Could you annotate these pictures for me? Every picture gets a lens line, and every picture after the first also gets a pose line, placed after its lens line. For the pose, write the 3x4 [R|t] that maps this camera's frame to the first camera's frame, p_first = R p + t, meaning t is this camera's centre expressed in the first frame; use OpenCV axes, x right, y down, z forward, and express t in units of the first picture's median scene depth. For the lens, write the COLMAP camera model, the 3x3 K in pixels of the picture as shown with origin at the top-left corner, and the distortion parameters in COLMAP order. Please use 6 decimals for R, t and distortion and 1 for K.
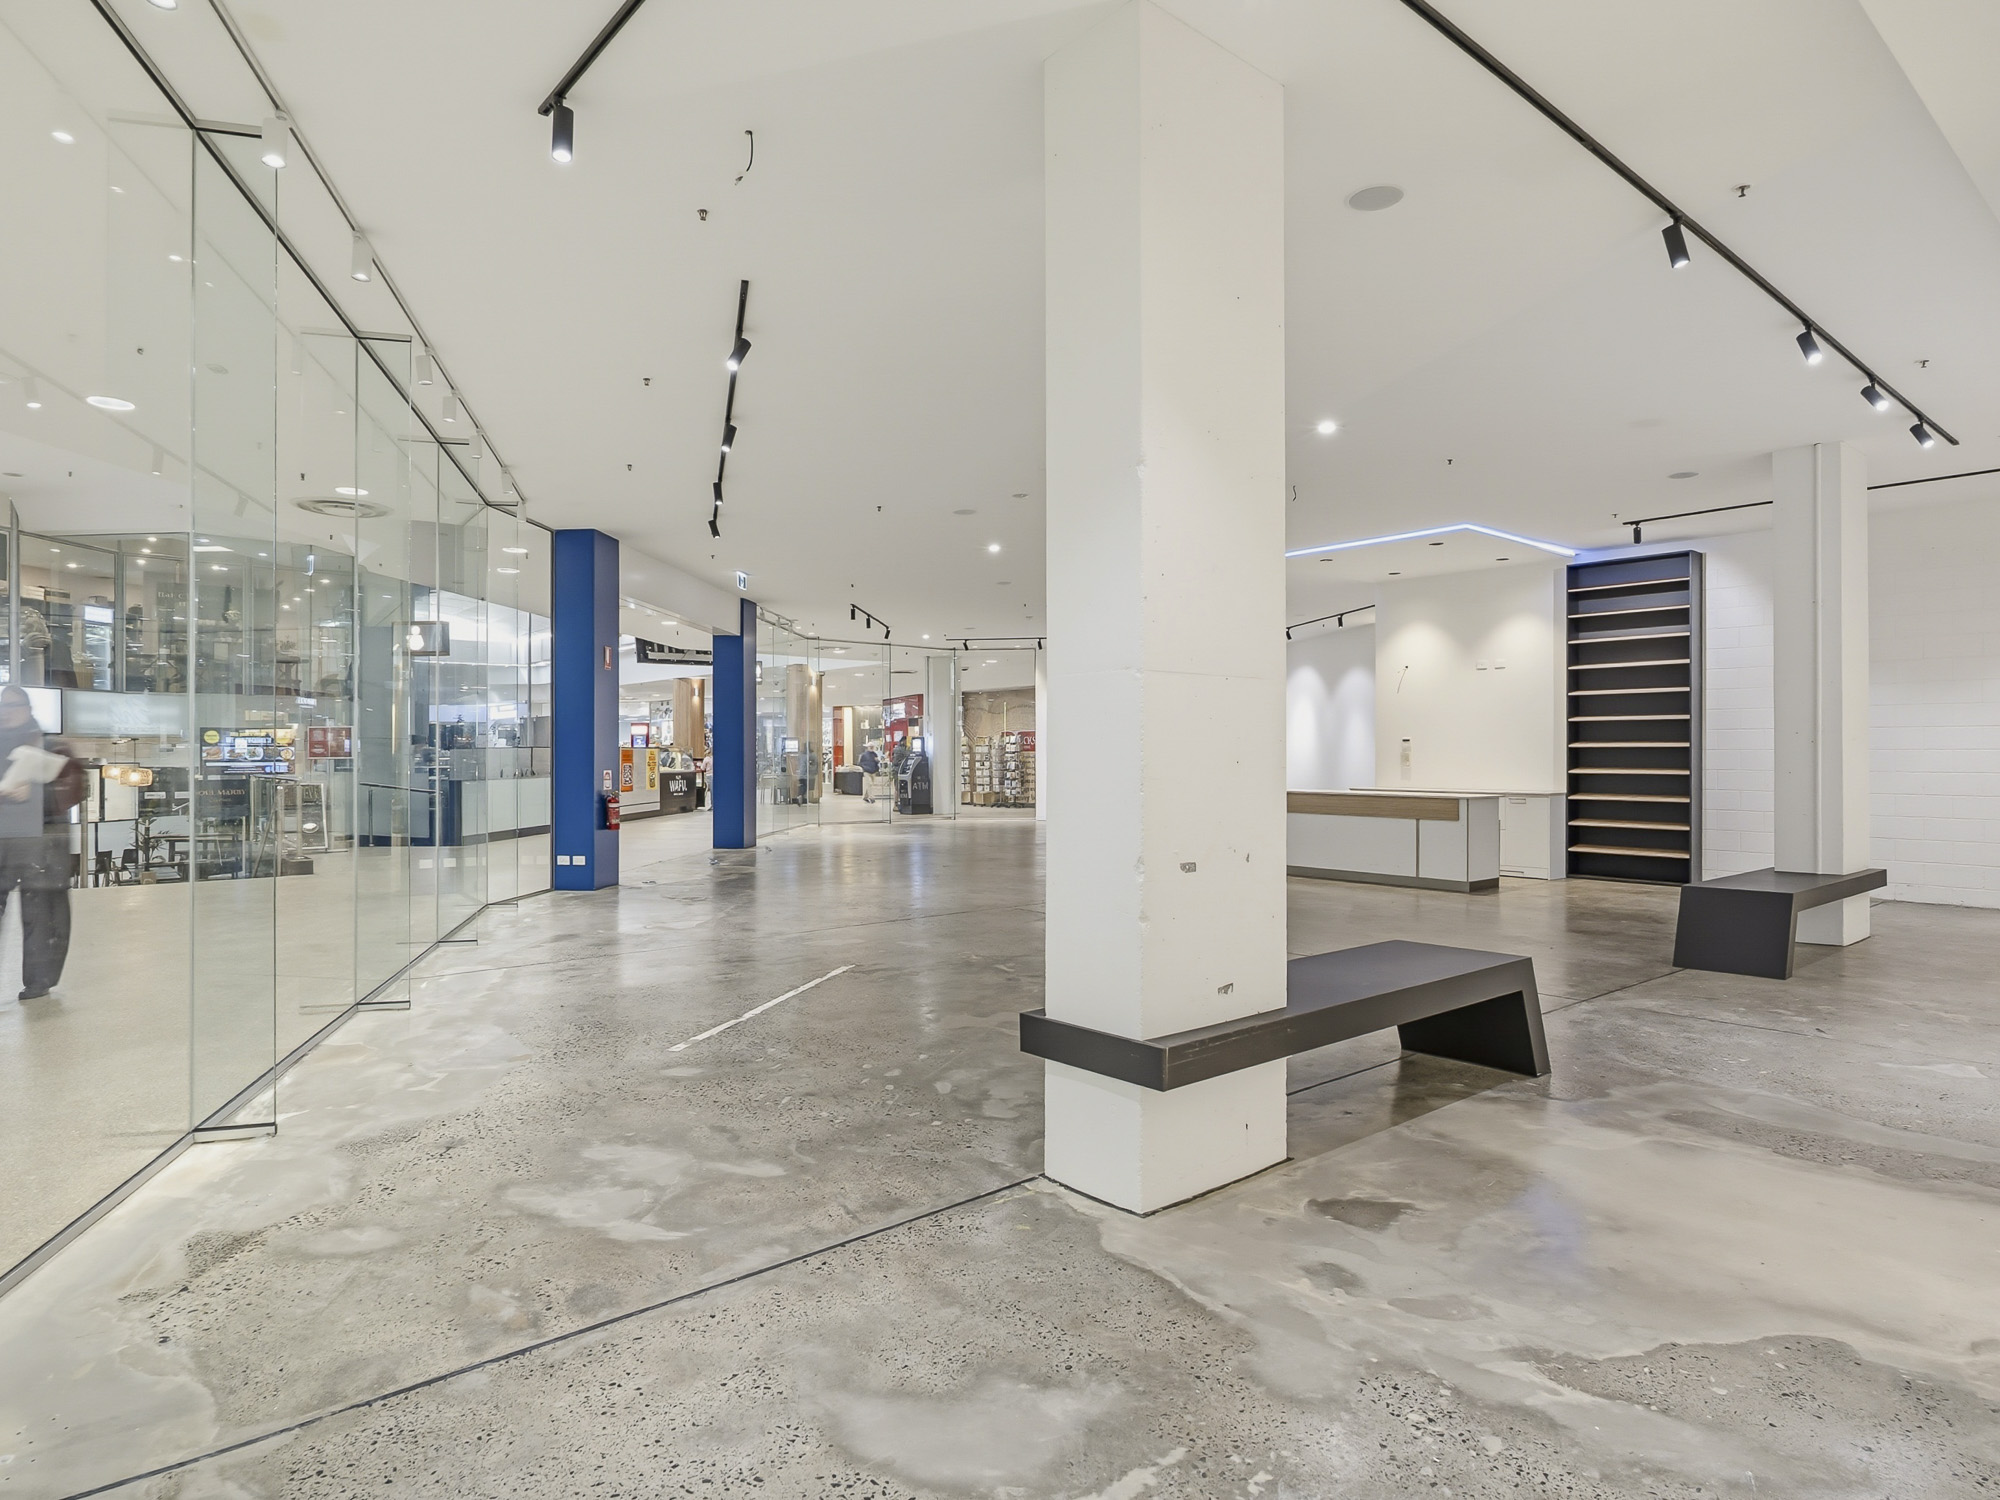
lens RADIAL K [[1095.3, 0, 1000.0], [0, 1095.3, 750.0], [0, 0, 1]] dist [0.001928, 0.000520]
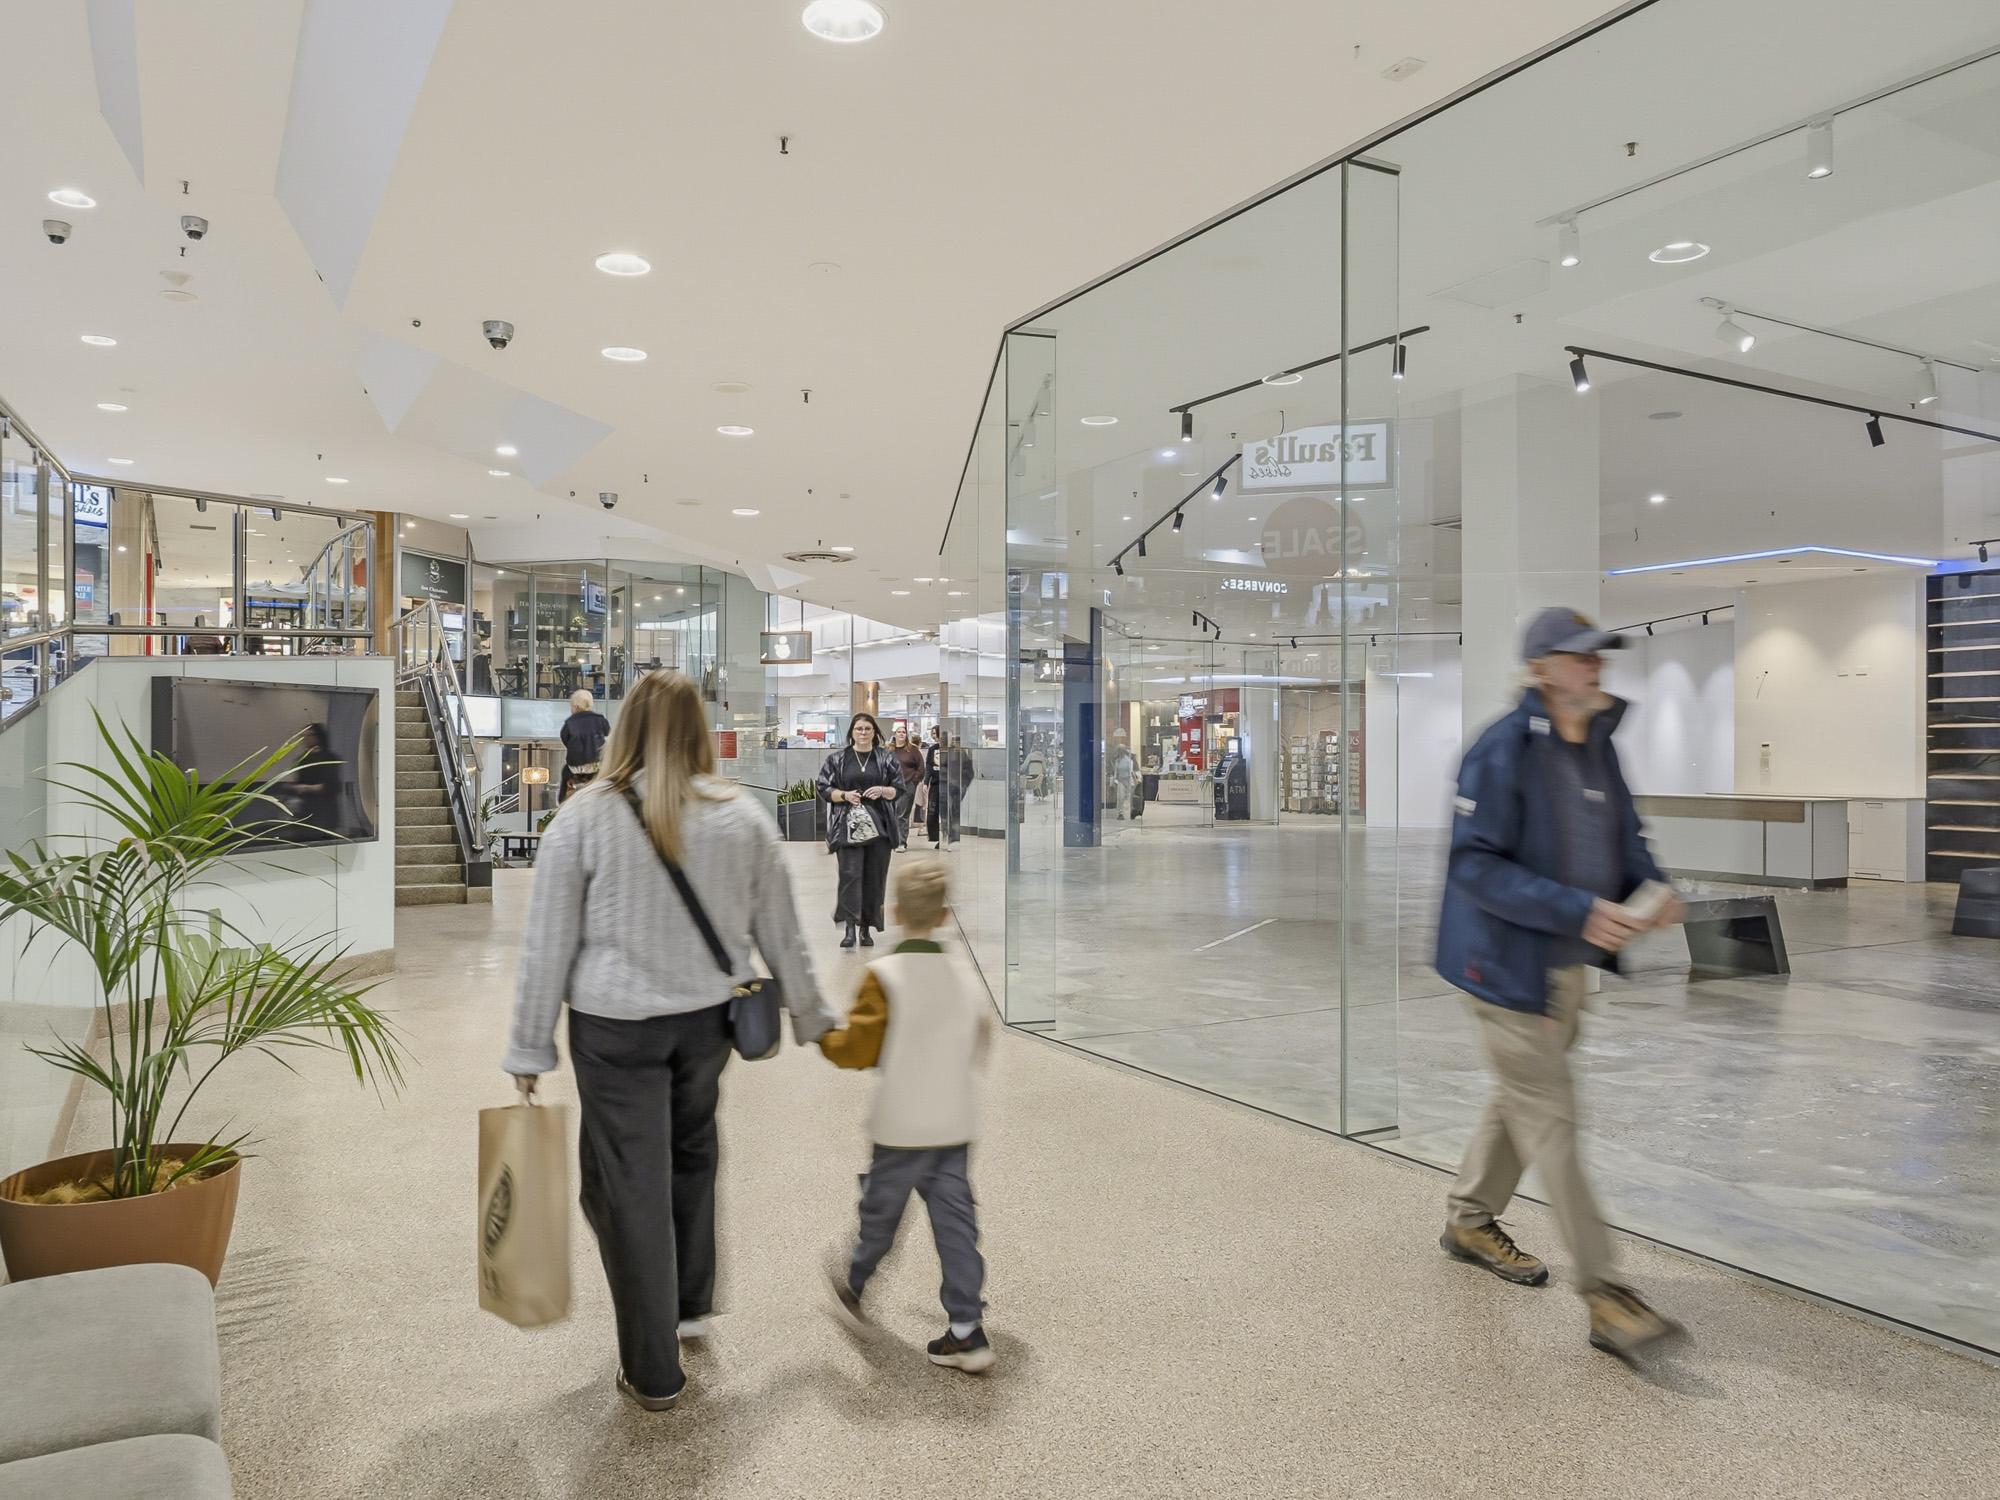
lens RADIAL K [[1462.5, 0, 1000.0], [0, 1462.5, 750.0], [0, 0, 1]] dist [0.001748, -0.001373]
pose [[0.983820, 0.002659, -0.179140, -0.055804], [-0.002171, 0.999993, 0.002919, -0.004891], [0.179147, -0.002483, 0.983819, -0.311529]]
